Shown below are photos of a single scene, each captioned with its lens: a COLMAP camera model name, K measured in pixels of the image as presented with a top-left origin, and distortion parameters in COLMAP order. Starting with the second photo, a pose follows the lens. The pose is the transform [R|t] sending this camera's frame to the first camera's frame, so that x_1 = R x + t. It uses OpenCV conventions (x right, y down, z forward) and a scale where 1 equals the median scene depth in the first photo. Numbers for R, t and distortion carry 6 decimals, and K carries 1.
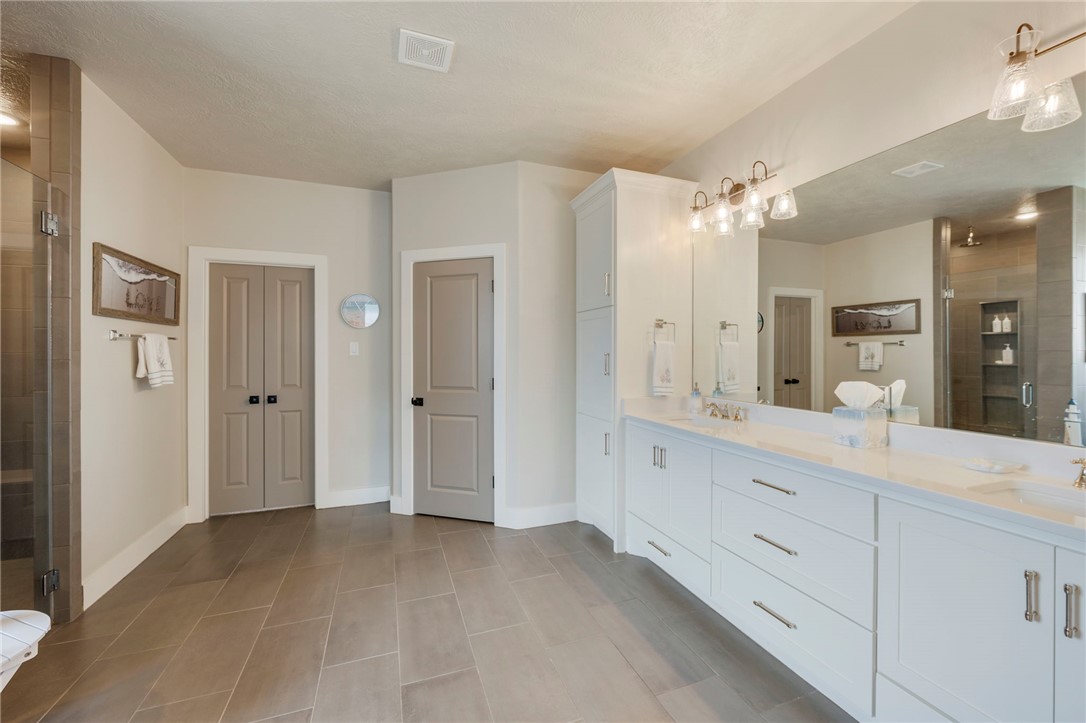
lens RADIAL K [[427.5, 0, 546.7], [0, 427.5, 354.5], [0, 0, 1]] dist [-0.010298, 0.000409]
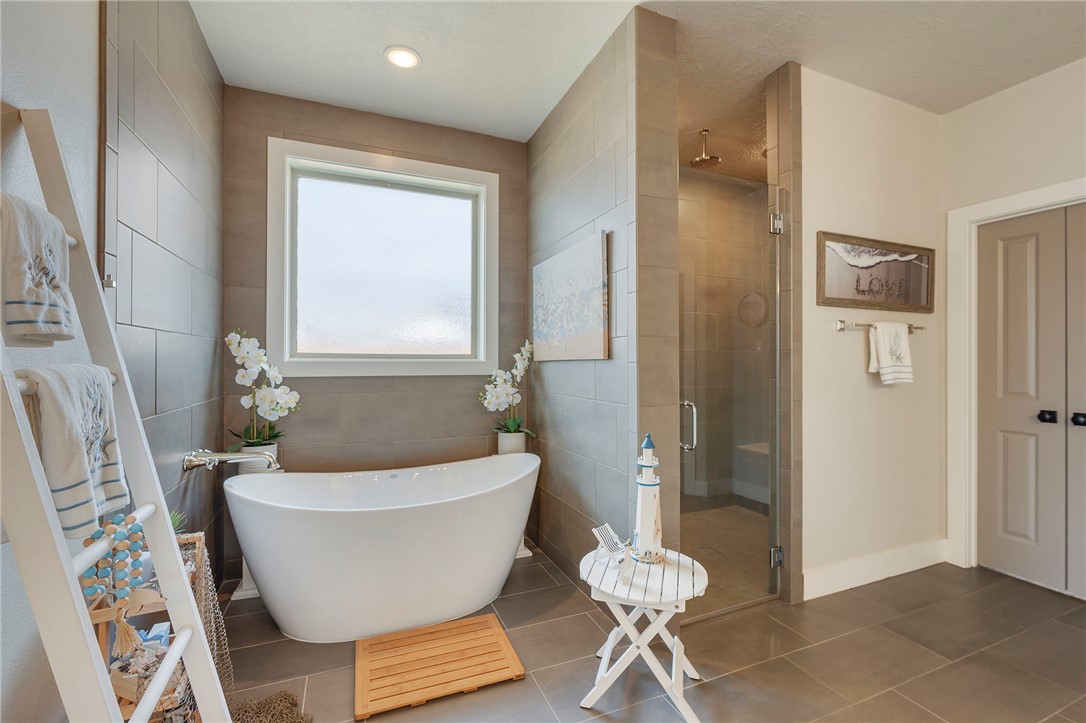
lens RADIAL K [[469.8, 0, 545.5], [0, 469.8, 356.0], [0, 0, 1]] dist [-0.004391, -0.000250]
pose [[0.044936, -0.004628, -0.998979, -0.006618], [-0.003815, 0.999981, -0.004804, 0.028366], [0.998983, 0.004027, 0.044917, 0.276927]]
